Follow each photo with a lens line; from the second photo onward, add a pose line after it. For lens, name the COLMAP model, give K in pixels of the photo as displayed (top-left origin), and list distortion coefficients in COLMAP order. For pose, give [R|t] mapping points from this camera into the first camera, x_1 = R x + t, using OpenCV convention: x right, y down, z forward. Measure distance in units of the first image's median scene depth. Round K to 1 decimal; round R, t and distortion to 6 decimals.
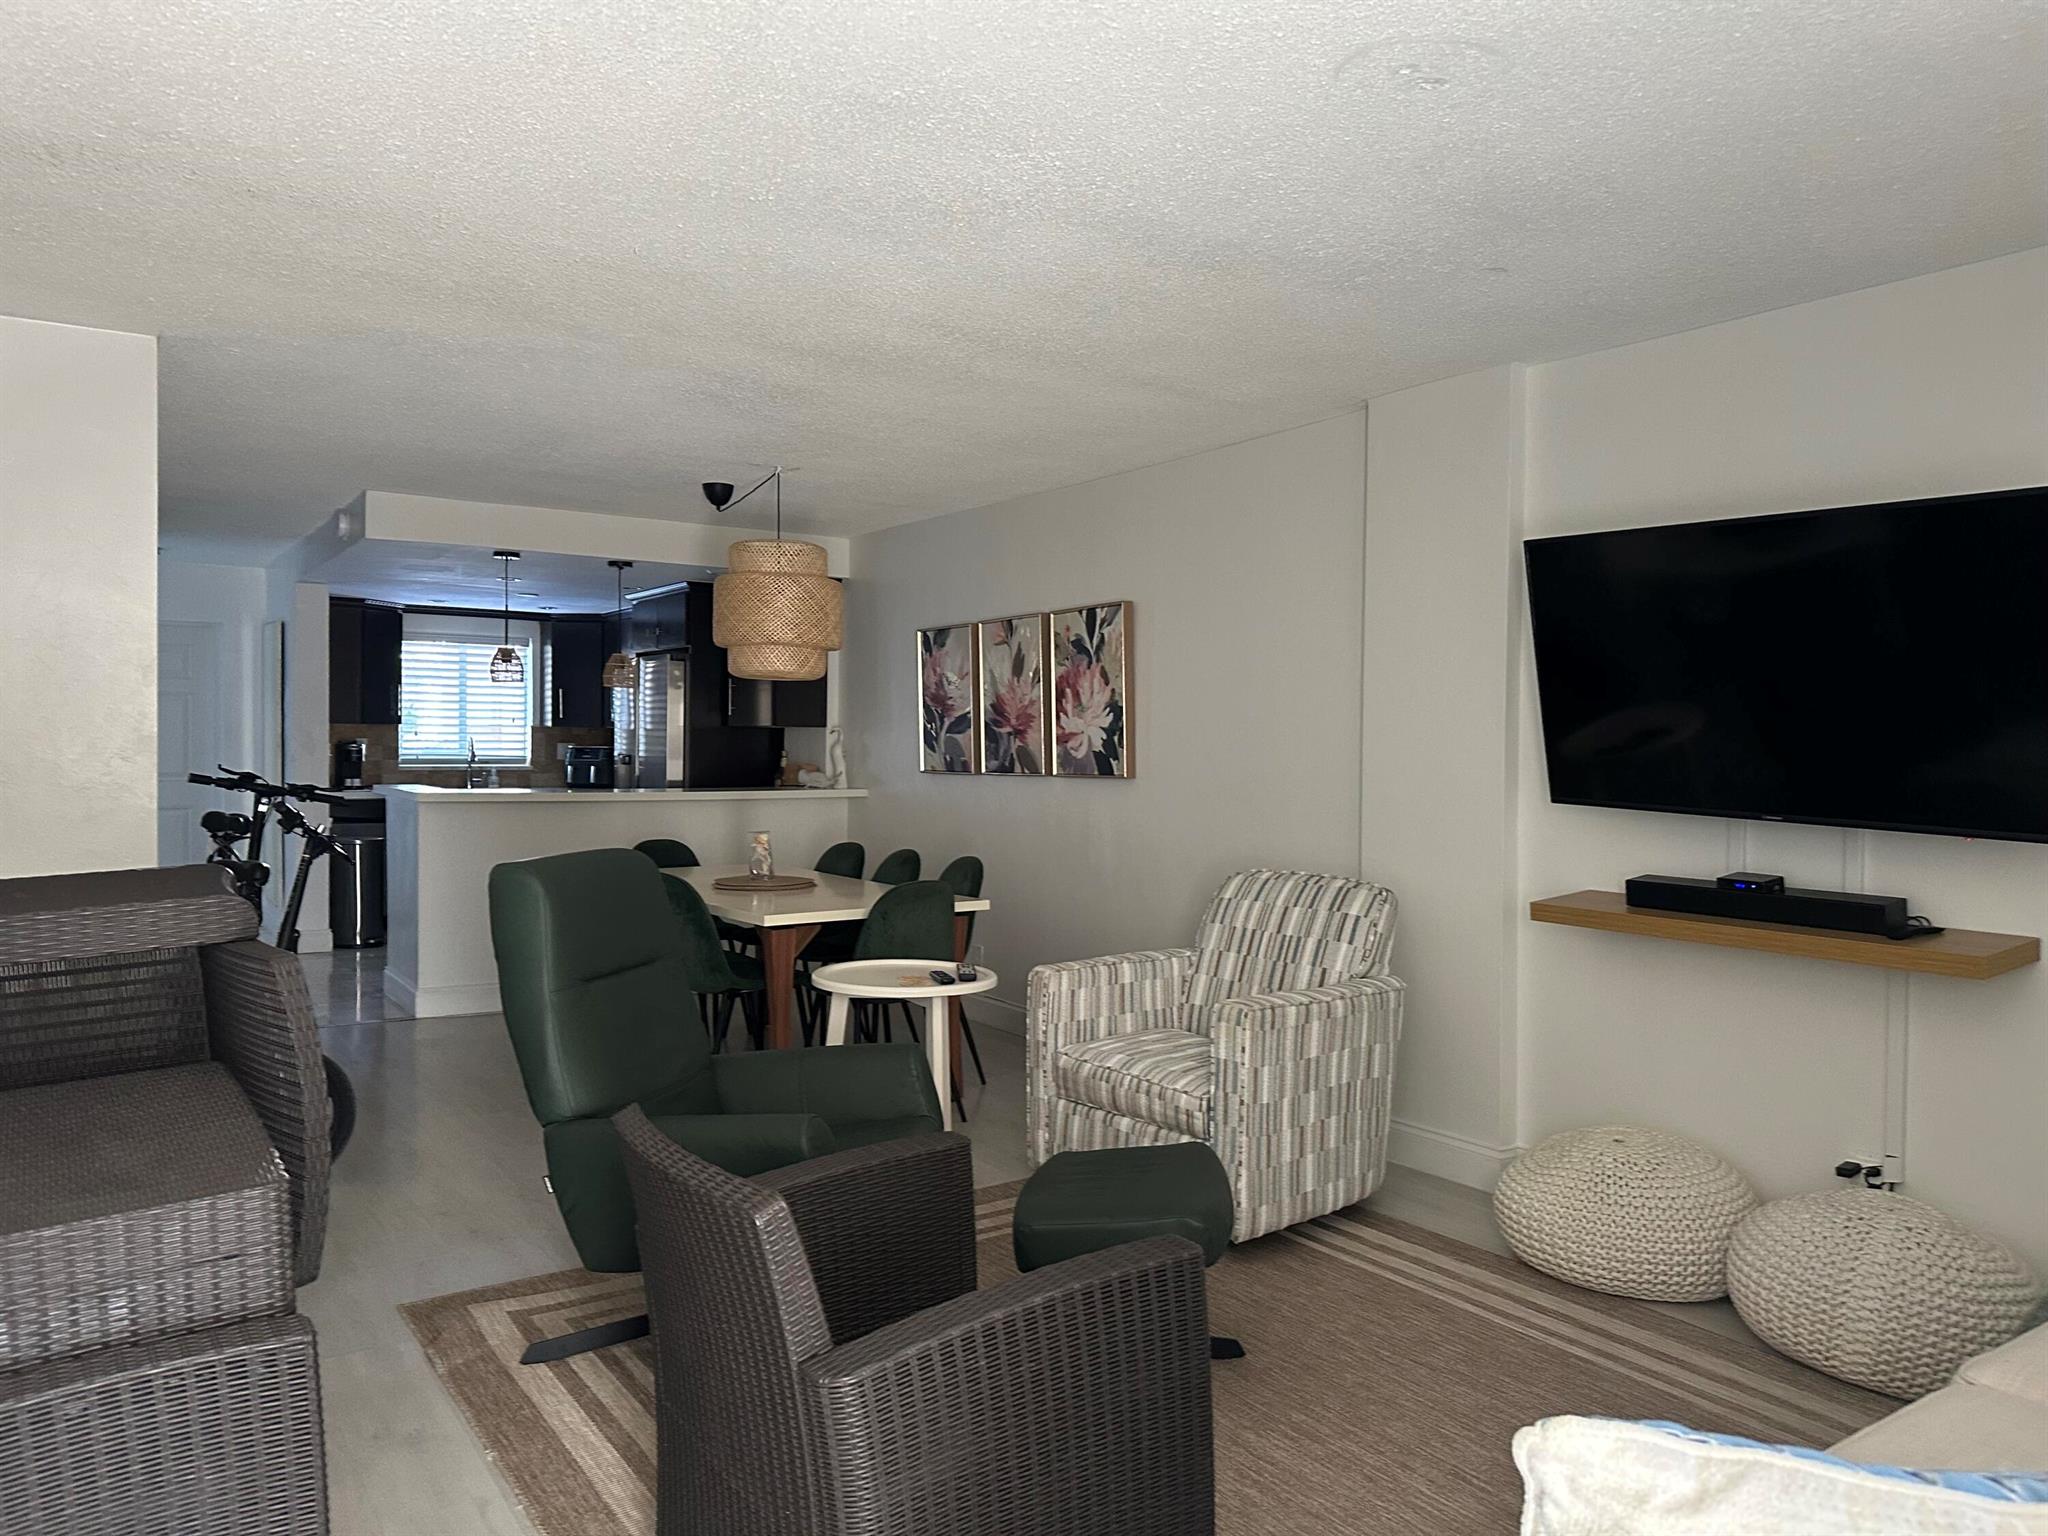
lens RADIAL K [[1424.9, 0, 1024.0], [0, 1424.9, 768.0], [0, 0, 1]] dist [0.033551, -0.140397]
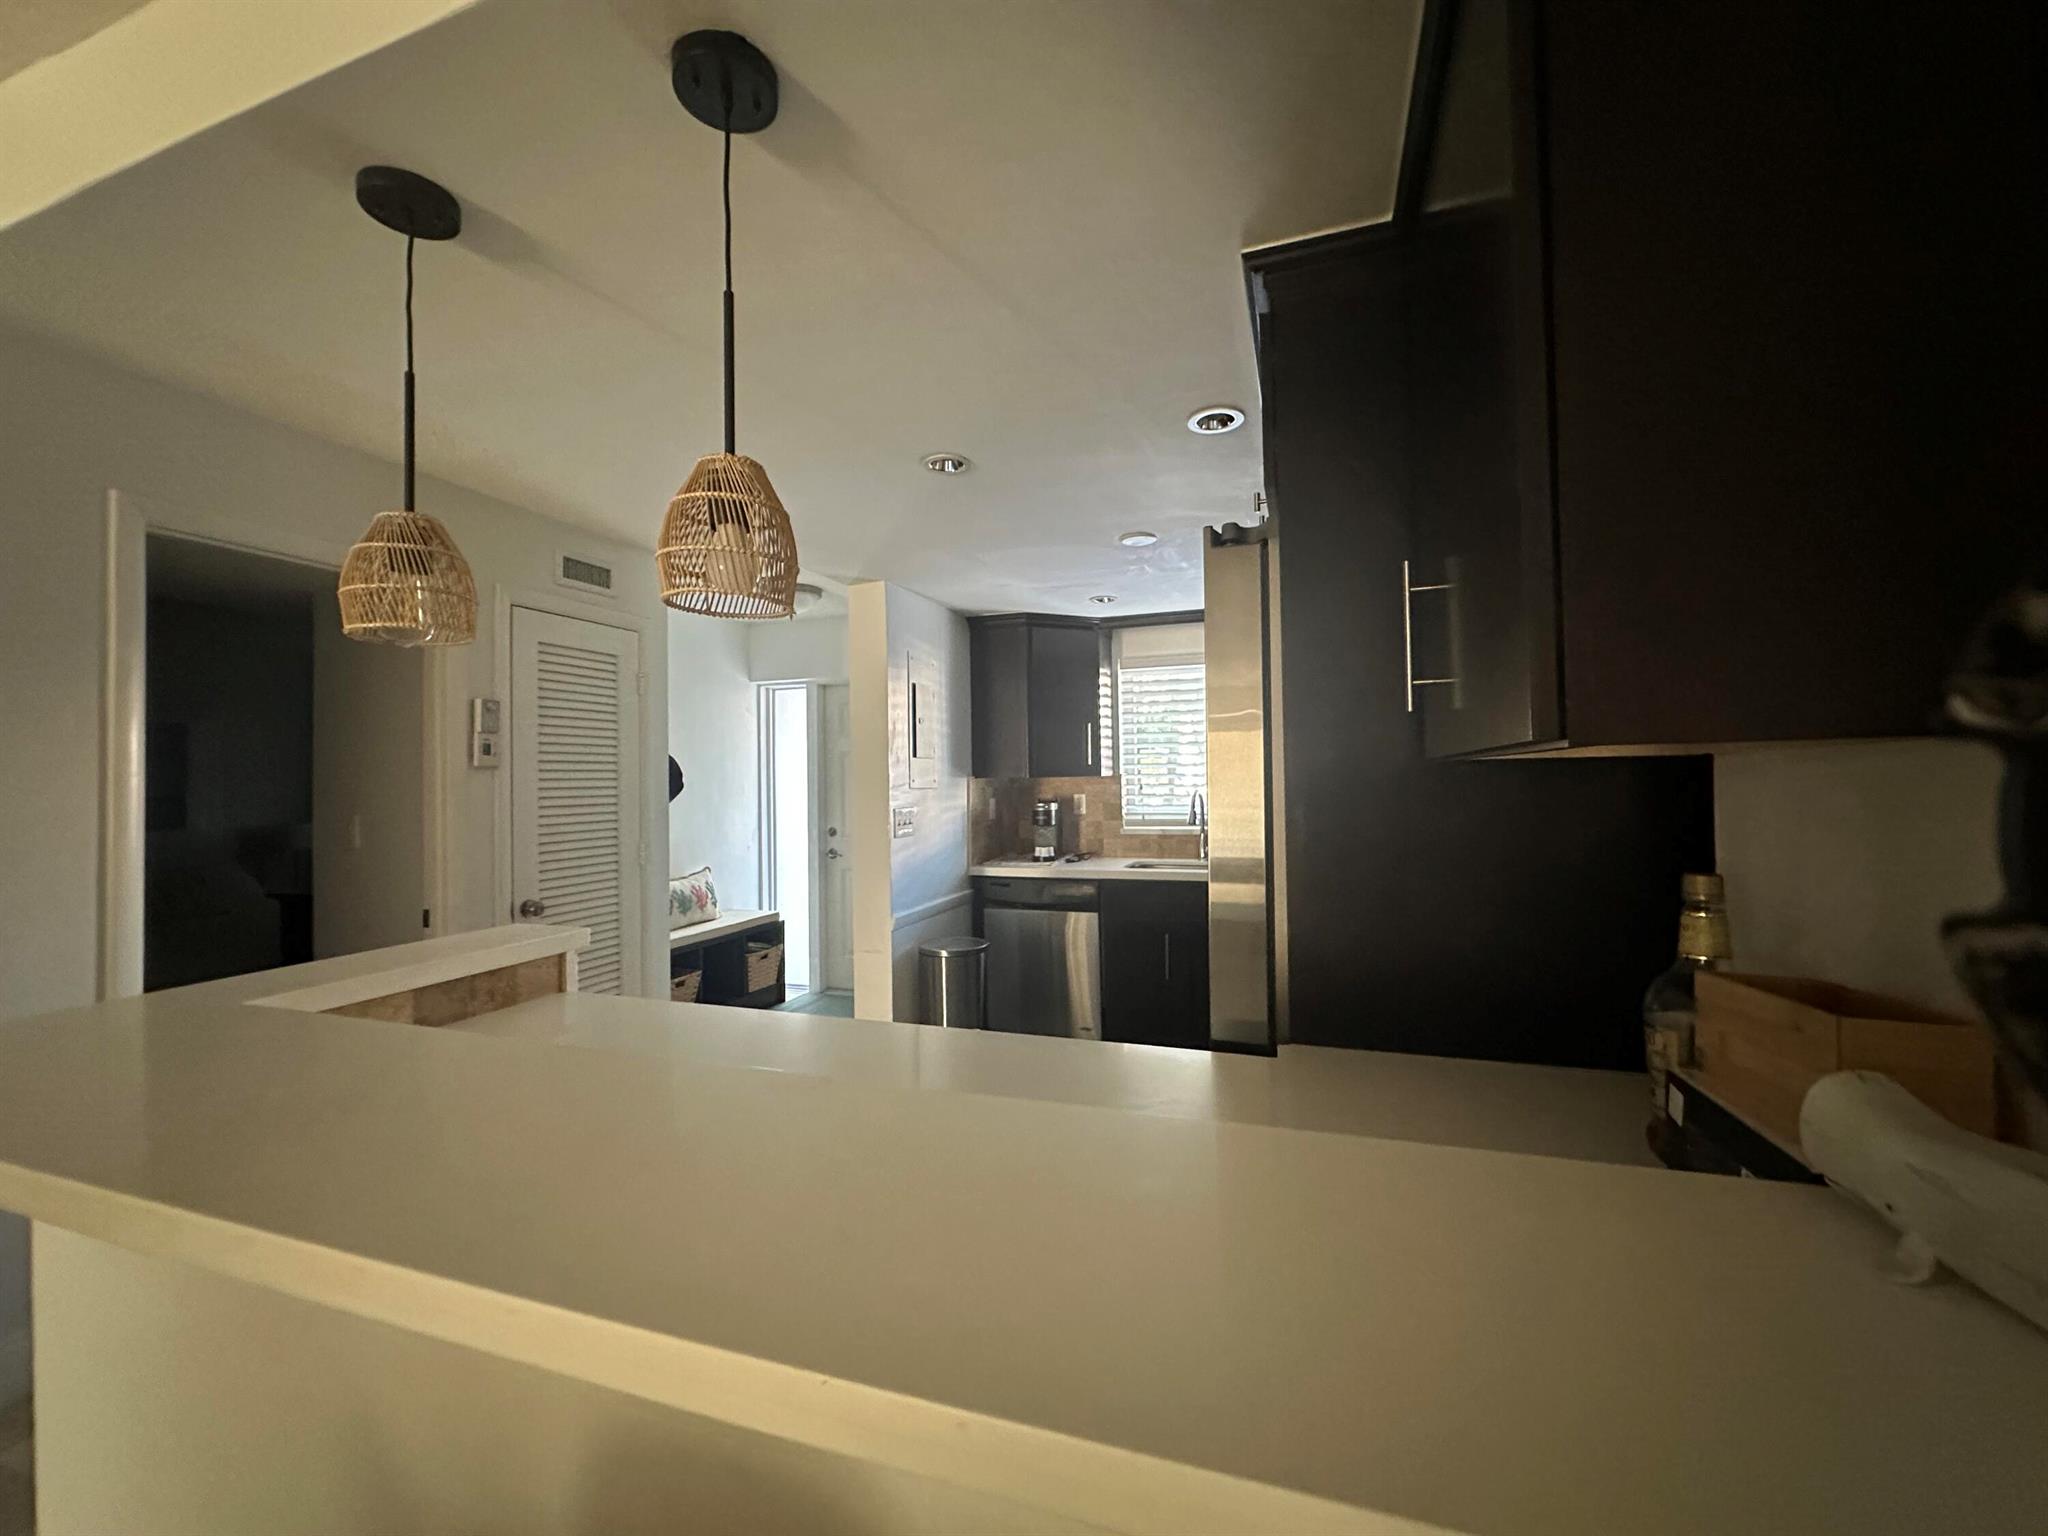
lens RADIAL K [[816.4, 0, 1024.0], [0, 816.4, 768.0], [0, 0, 1]] dist [-0.002235, -0.000688]
pose [[0.587342, -0.030414, -0.808767, -0.159760], [-0.000209, 0.999288, -0.037730, -0.026030], [0.809339, 0.022329, 0.586917, 1.036115]]
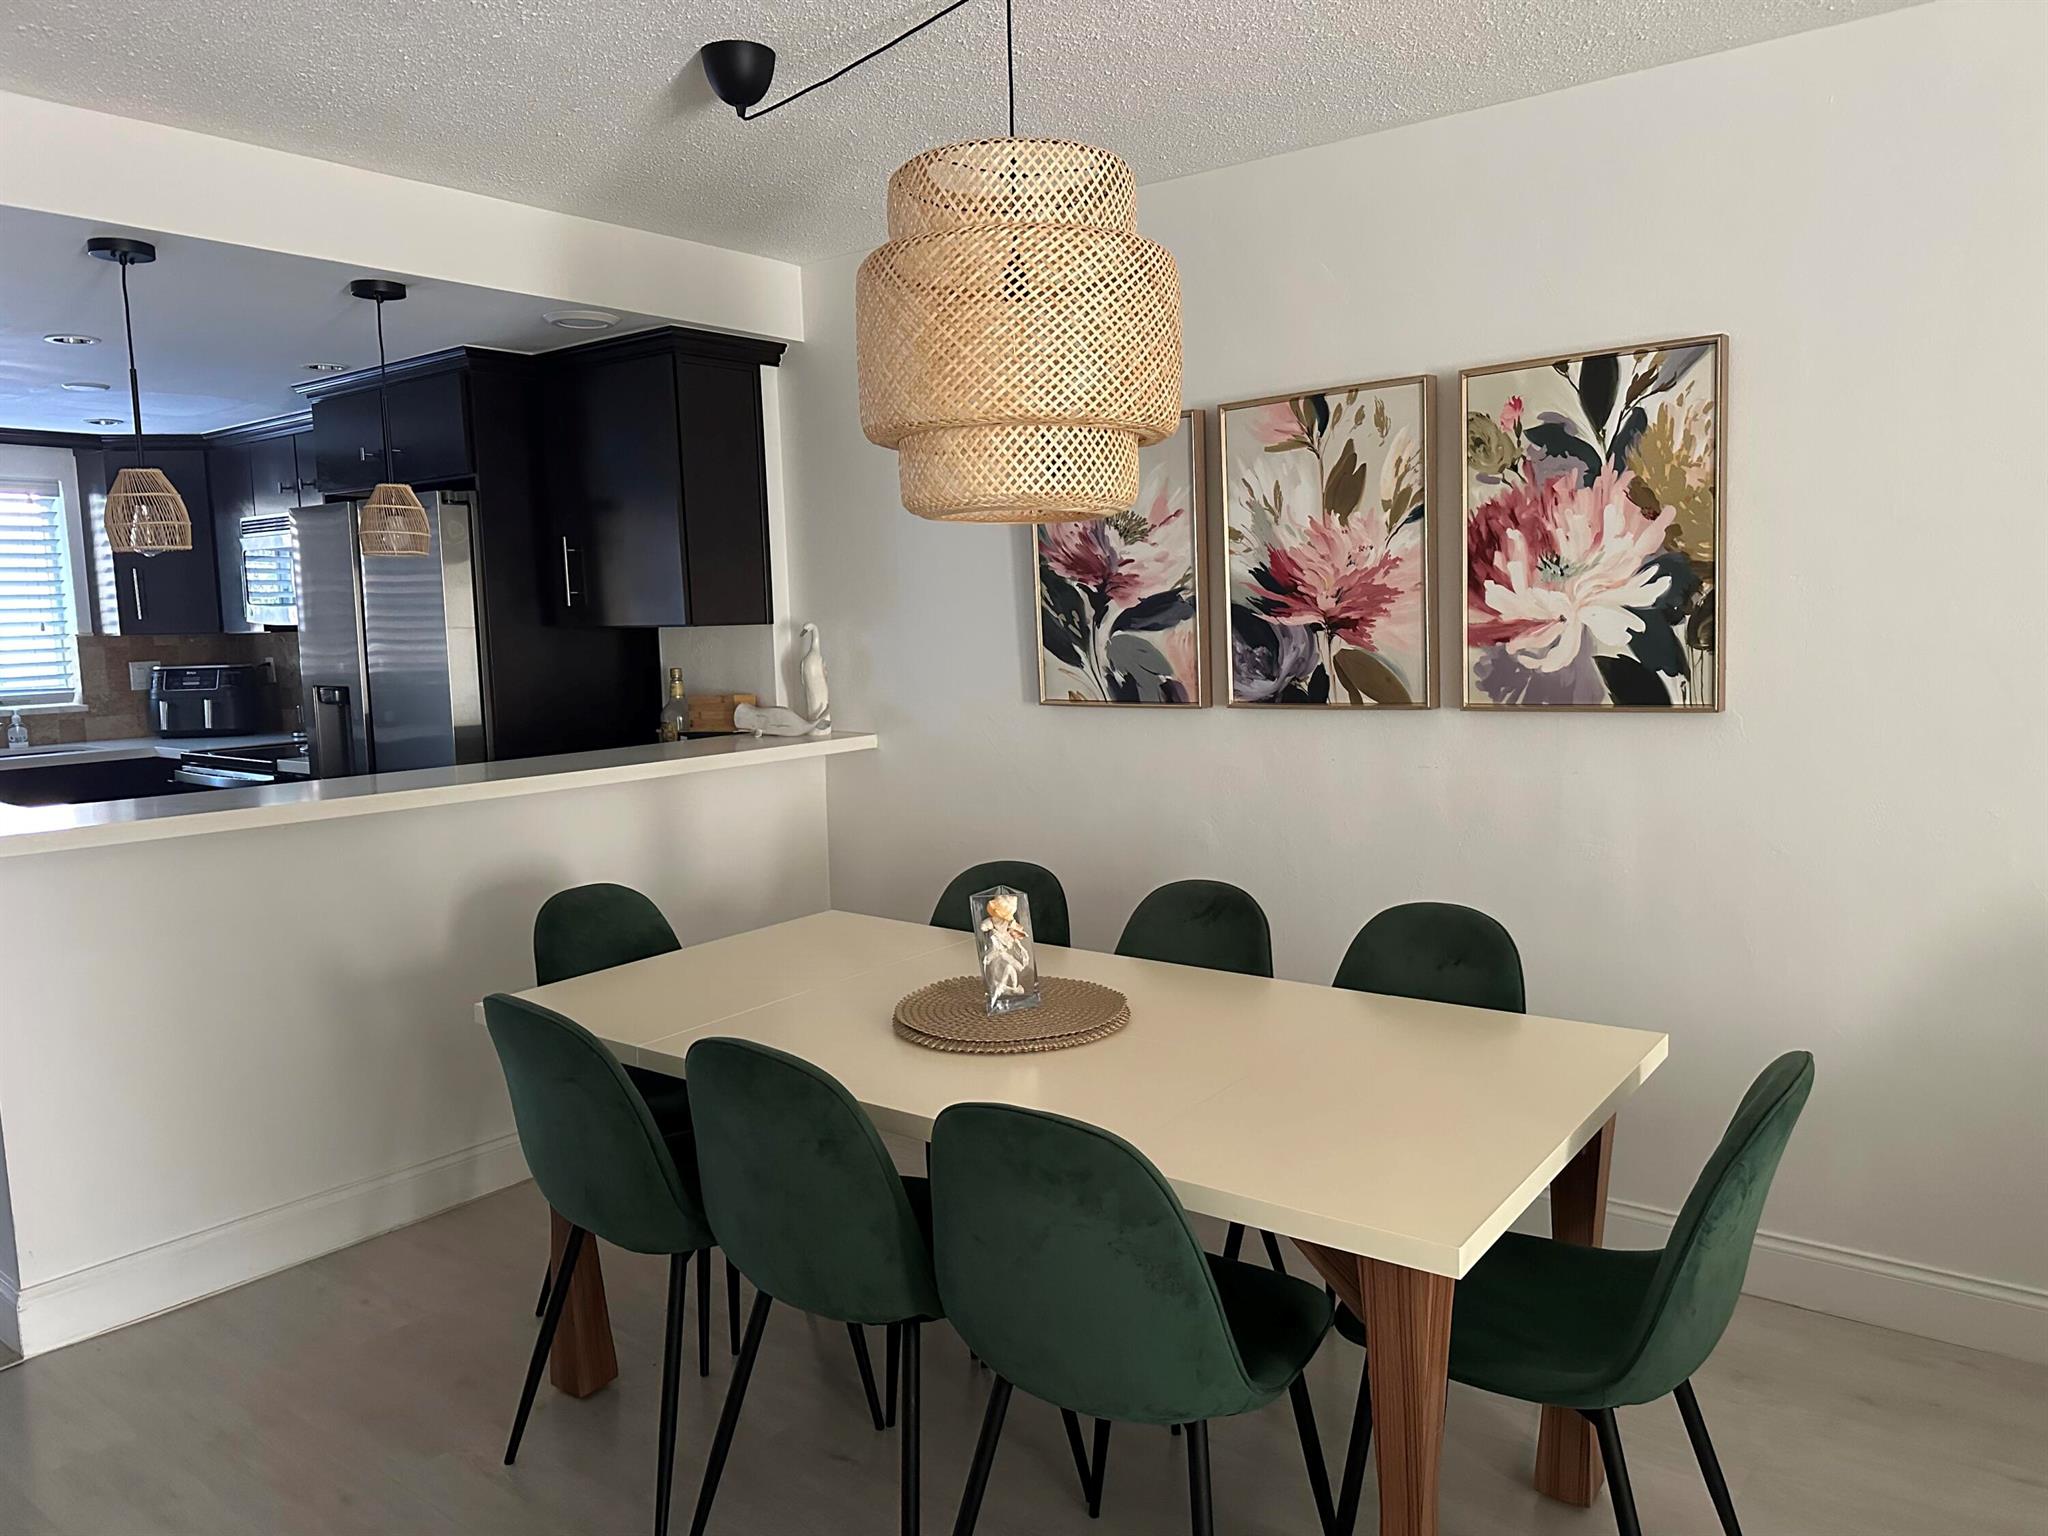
lens RADIAL K [[1421.4, 0, 1024.0], [0, 1421.4, 768.0], [0, 0, 1]] dist [0.106130, -0.138341]
pose [[0.952553, -0.065033, 0.297344, -0.251986], [0.039277, 0.995003, 0.091795, -0.023684], [-0.301828, -0.075761, 0.950347, 0.514334]]
